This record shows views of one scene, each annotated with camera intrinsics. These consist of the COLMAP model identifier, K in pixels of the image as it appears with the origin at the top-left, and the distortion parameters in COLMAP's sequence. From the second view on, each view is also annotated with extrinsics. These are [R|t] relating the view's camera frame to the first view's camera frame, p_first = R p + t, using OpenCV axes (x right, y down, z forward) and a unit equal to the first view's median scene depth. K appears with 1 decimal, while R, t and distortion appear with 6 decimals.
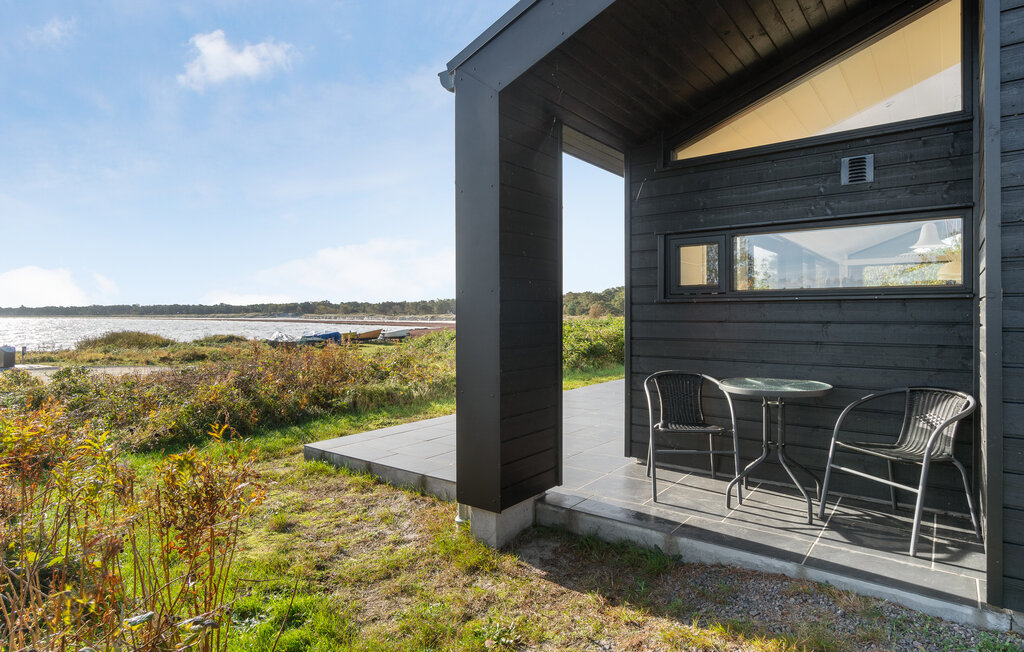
lens RADIAL K [[578.7, 0, 509.5], [0, 578.7, 323.3], [0, 0, 1]] dist [0.003863, 0.000791]
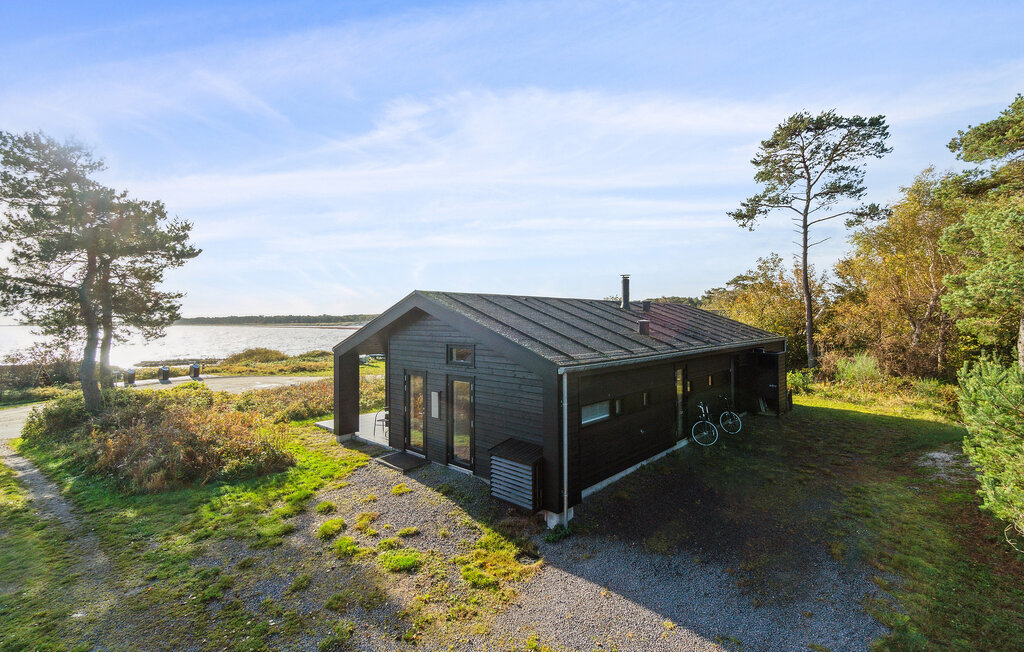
lens RADIAL K [[462.6, 0, 514.9], [0, 462.6, 327.7], [0, 0, 1]] dist [0.000739, 0.000009]
pose [[0.997504, 0.002210, -0.070575, 0.173255], [-0.002676, 0.999975, -0.006499, -0.059059], [0.070559, 0.006671, 0.997485, -0.287972]]
